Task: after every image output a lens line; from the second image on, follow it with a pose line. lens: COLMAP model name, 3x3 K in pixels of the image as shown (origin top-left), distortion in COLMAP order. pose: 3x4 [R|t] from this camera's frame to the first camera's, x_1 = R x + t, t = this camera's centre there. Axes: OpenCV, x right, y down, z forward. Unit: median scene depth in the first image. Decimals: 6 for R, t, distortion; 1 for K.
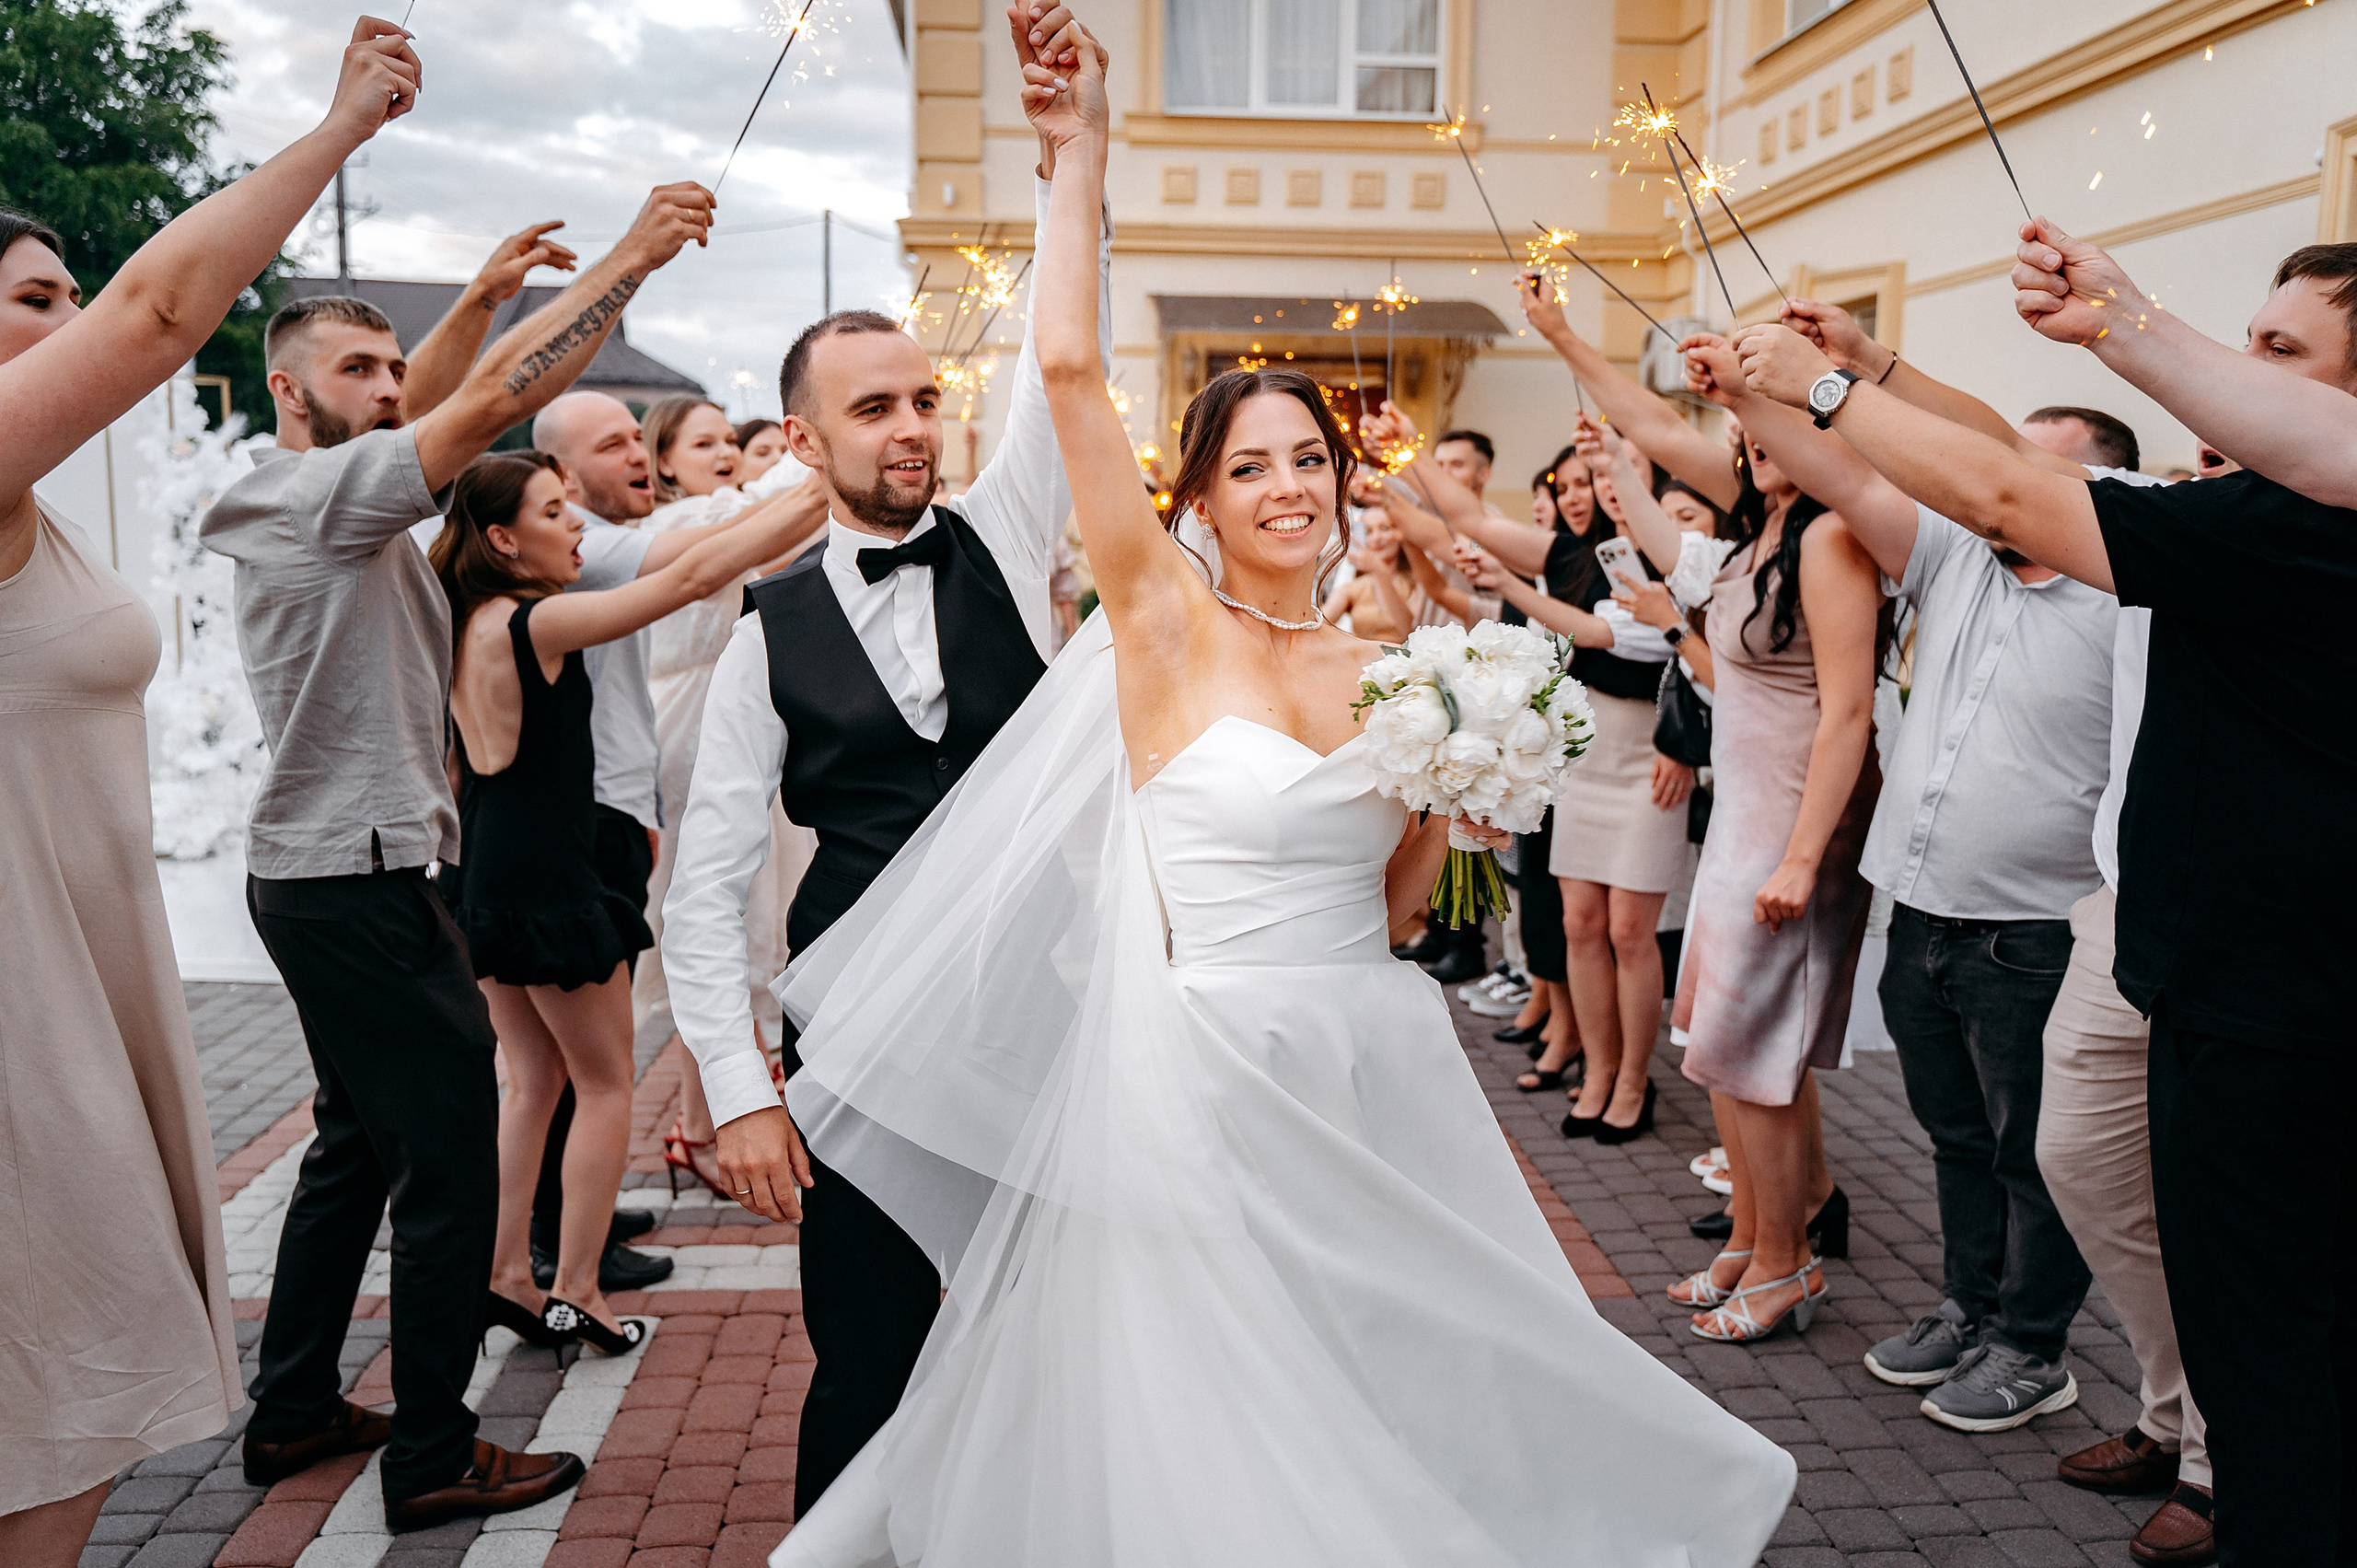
lens RADIAL K [[1858.0, 0, 1186.1], [0, 1858.0, 793.2], [0, 0, 1]] dist [0.006794, -0.020955]
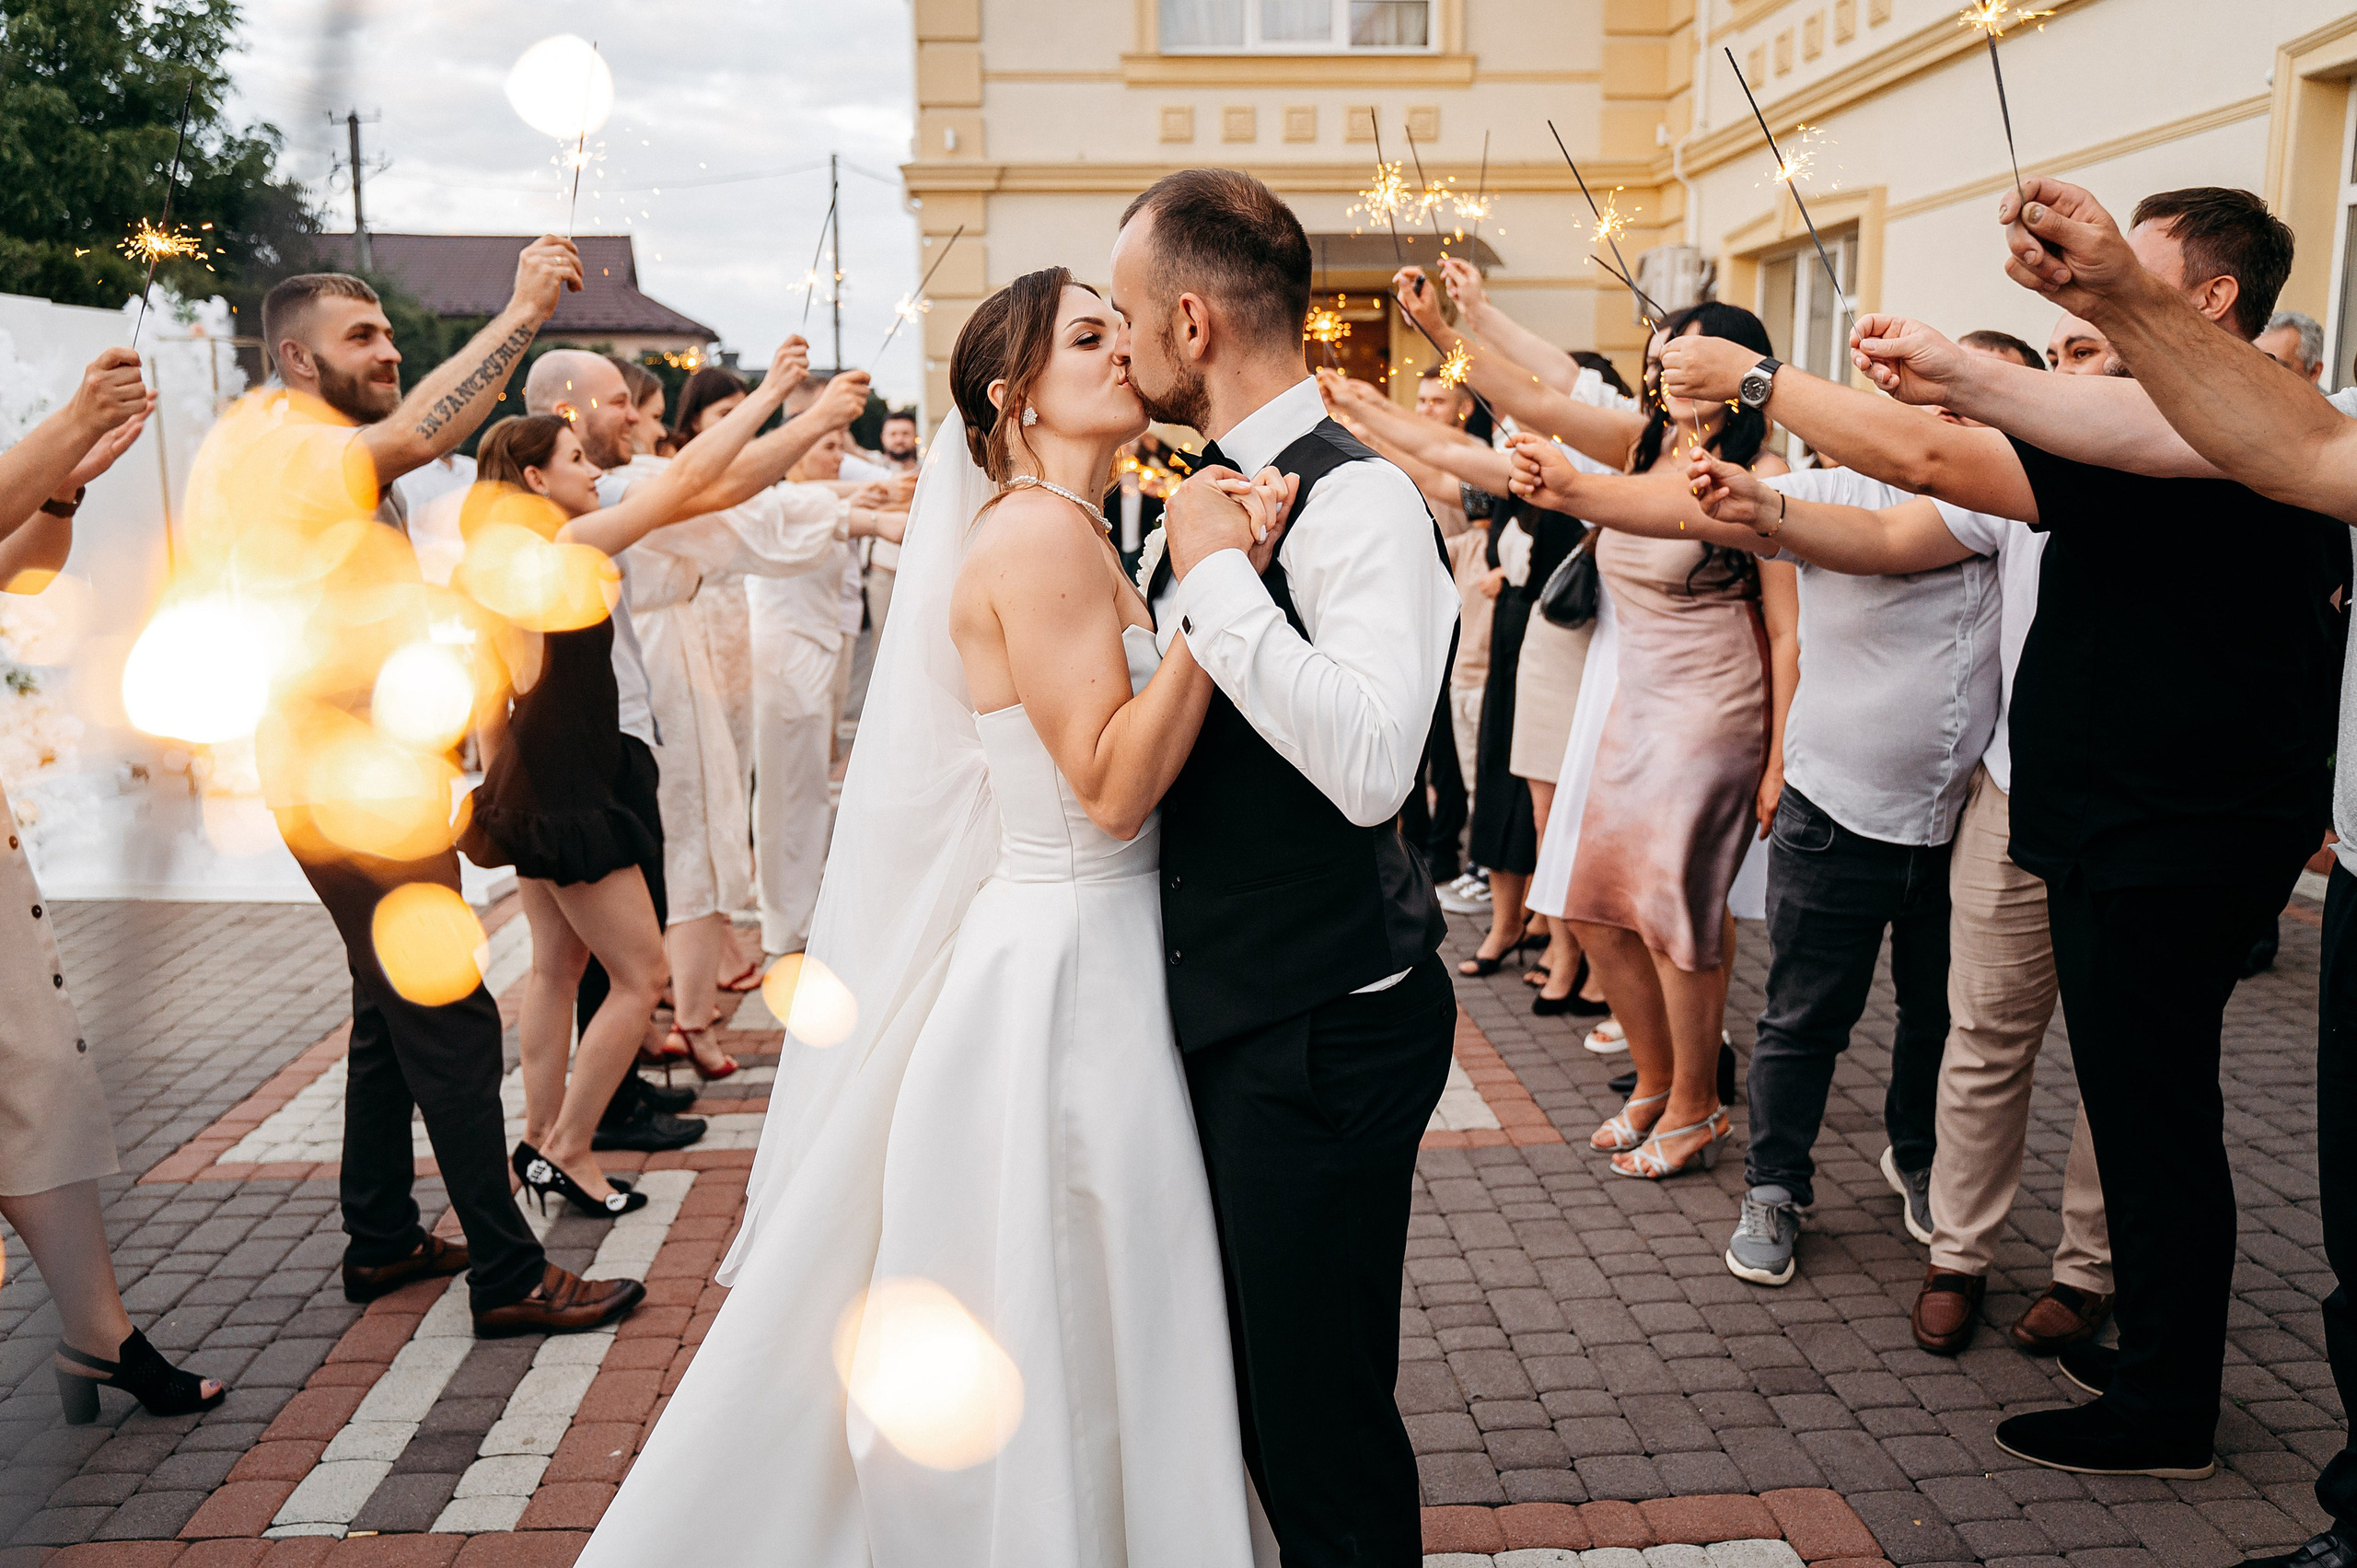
lens RADIAL K [[1858.0, 0, 1161.9], [0, 1858.0, 779.5], [0, 0, 1]] dist [0.006794, -0.020955]
pose [[0.999545, -0.017870, -0.024300, 0.014364], [0.018496, 0.999496, 0.025789, 0.008988], [0.023827, -0.026226, 0.999372, -0.053902]]
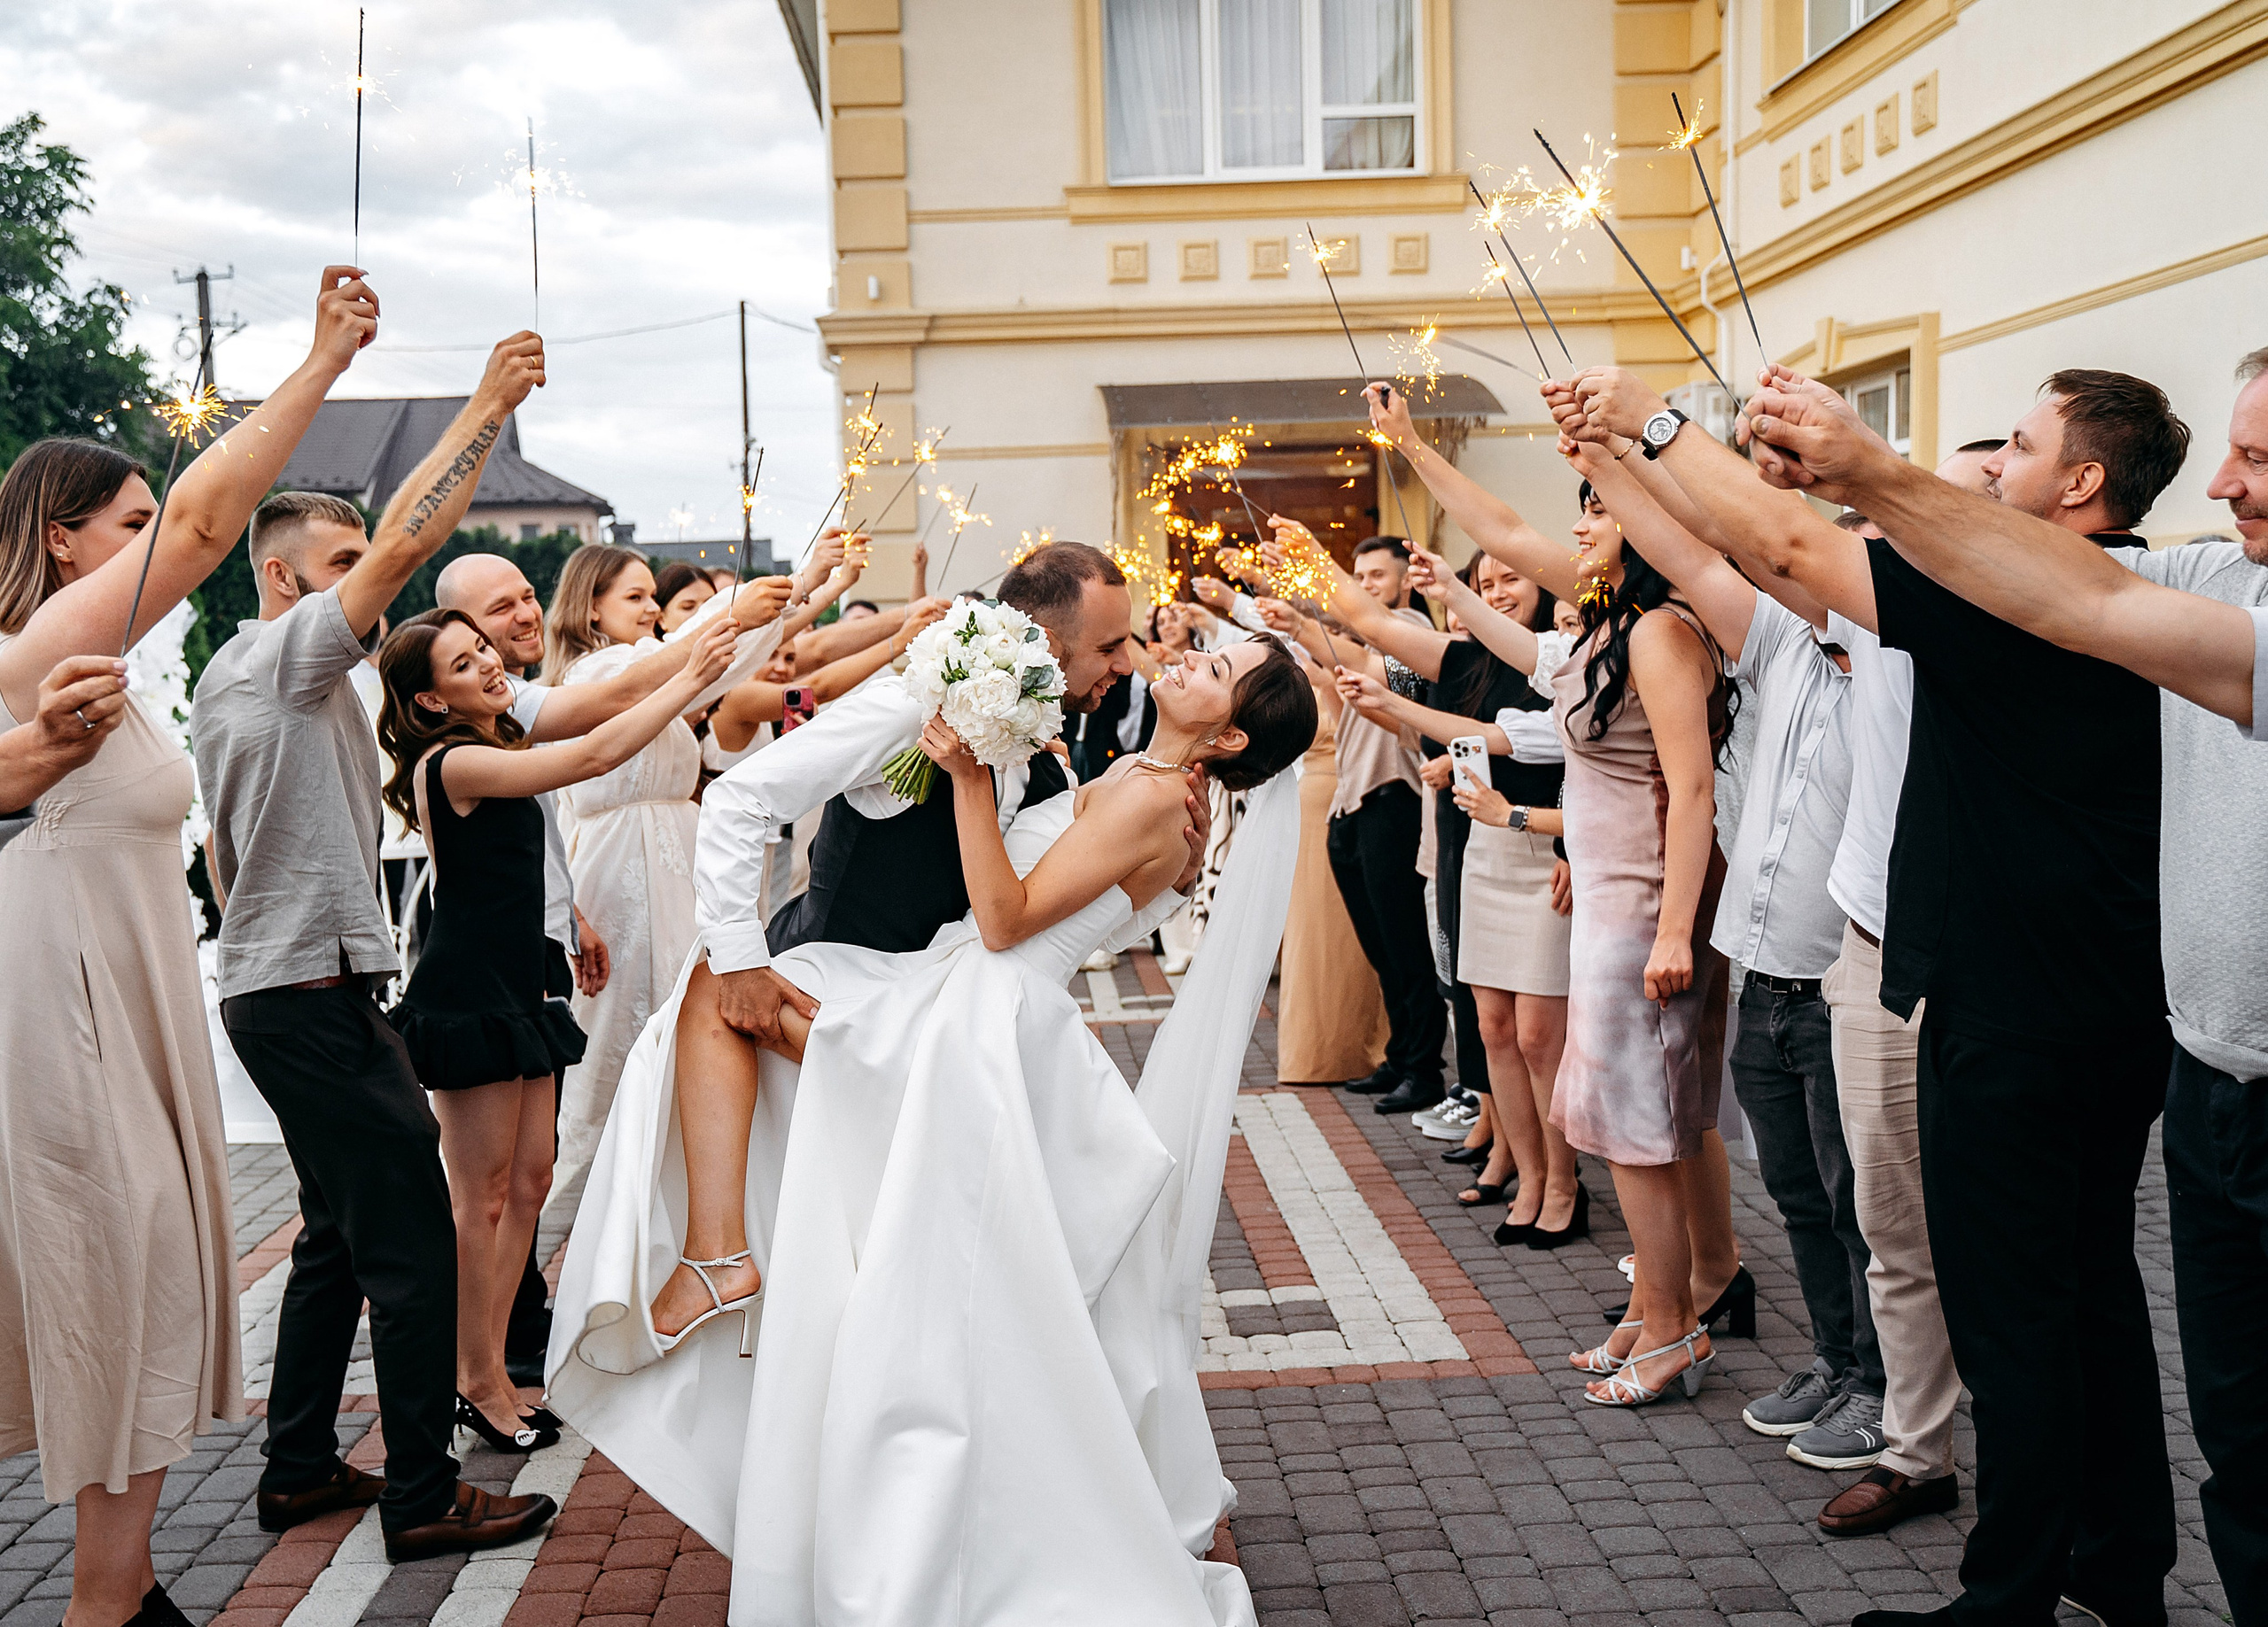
lens RADIAL K [[2210.2, 0, 1015.1], [0, 2210.2, 881.1], [0, 0, 1]] dist [-0.002590, 0.000000]
pose [[0.996506, -0.035710, -0.075496, 0.025445], [0.033053, 0.998799, -0.036161, 0.014888], [0.076697, 0.033539, 0.996490, -0.120236]]
